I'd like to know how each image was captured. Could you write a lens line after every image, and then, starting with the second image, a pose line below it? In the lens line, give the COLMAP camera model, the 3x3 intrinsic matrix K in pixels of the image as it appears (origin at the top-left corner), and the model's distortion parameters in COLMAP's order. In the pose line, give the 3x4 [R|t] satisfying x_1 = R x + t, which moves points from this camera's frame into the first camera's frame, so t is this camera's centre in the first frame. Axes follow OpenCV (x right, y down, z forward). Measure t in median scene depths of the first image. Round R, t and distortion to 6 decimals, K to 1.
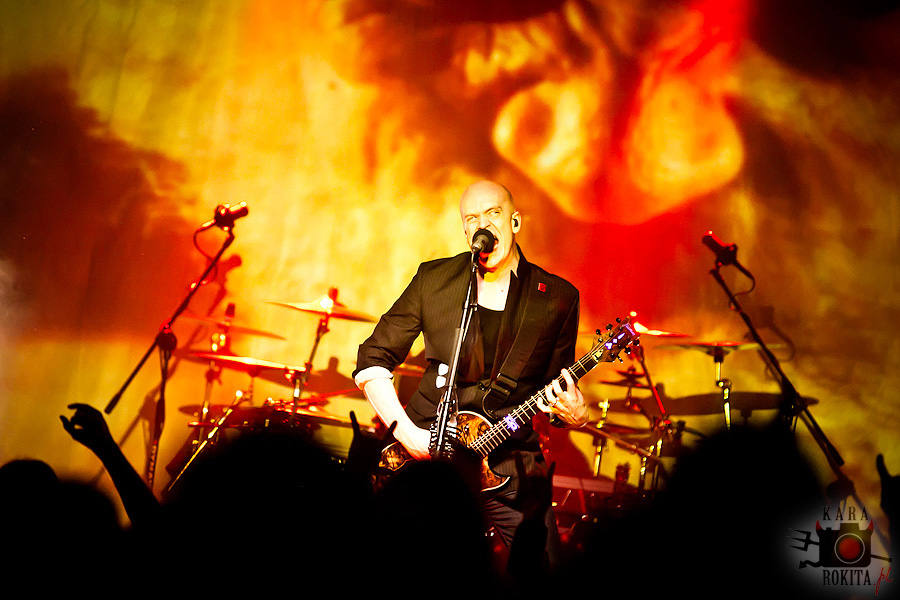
lens RADIAL K [[4398.2, 0, 450.0], [0, 4398.2, 300.0], [0, 0, 1]] dist [1.032545, 18.389007]
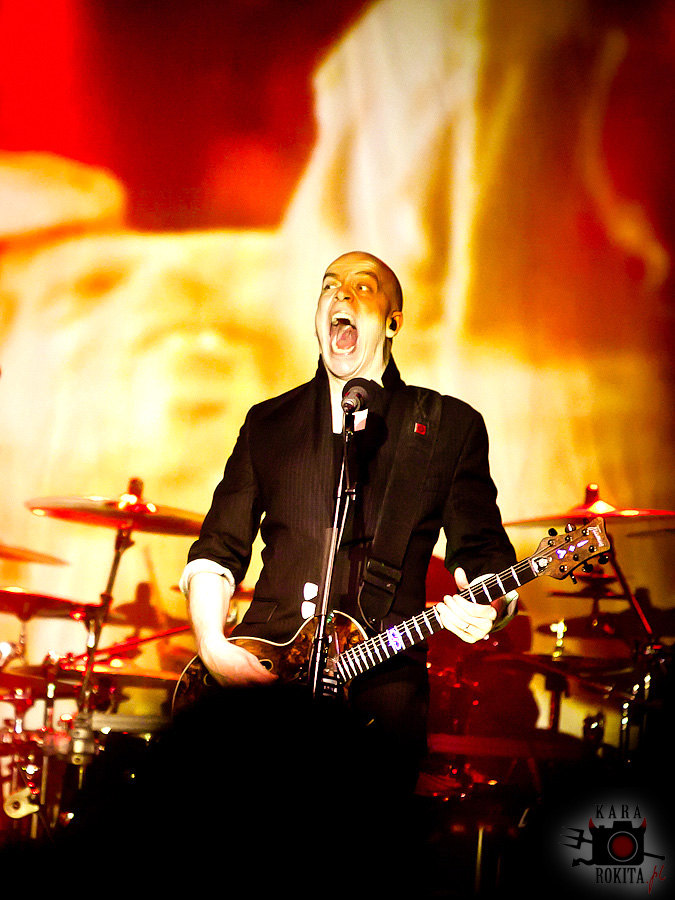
lens RADIAL K [[5723.3, 0, 337.5], [0, 5723.3, 450.0], [0, 0, 1]] dist [-1.458442, -11.268586]
pose [[0.997708, -0.067468, 0.005136, -0.000572], [0.067509, 0.997684, -0.008262, 0.002150], [-0.004566, 0.008590, 0.999953, 0.150114]]
